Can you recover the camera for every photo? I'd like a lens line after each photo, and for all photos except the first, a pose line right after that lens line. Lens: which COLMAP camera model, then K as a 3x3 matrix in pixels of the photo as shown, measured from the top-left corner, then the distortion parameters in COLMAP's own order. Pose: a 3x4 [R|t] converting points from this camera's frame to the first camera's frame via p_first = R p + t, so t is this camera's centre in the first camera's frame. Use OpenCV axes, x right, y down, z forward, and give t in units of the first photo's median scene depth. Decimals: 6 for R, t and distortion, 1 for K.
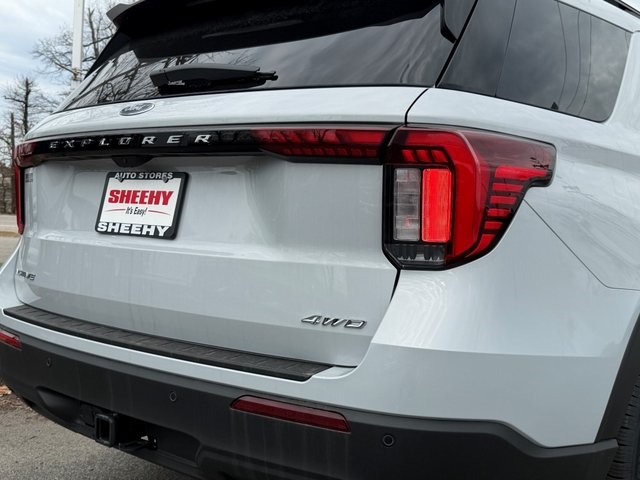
lens RADIAL K [[740.5, 0, 319.9], [0, 740.5, 242.1], [0, 0, 1]] dist [0.121652, 0.000000]
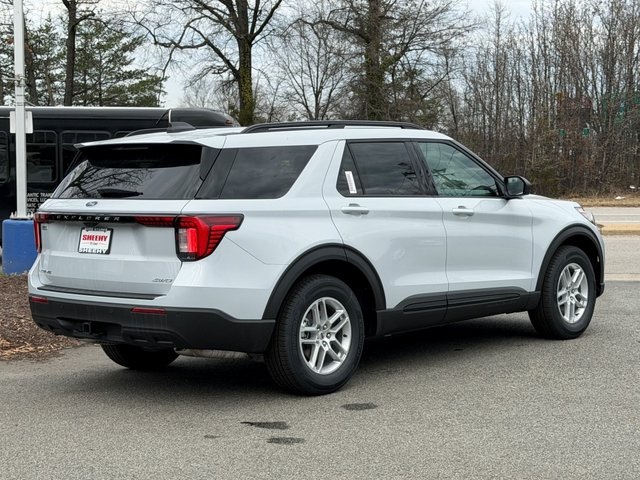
lens RADIAL K [[1239.4, 0, 320.3], [0, 1239.4, 236.1], [0, 0, 1]] dist [0.011574, 0.000000]
pose [[0.997753, -0.049960, -0.044653, 0.797640], [0.050584, 0.998636, 0.012941, -0.092666], [0.043946, -0.015171, 0.998919, -3.563094]]
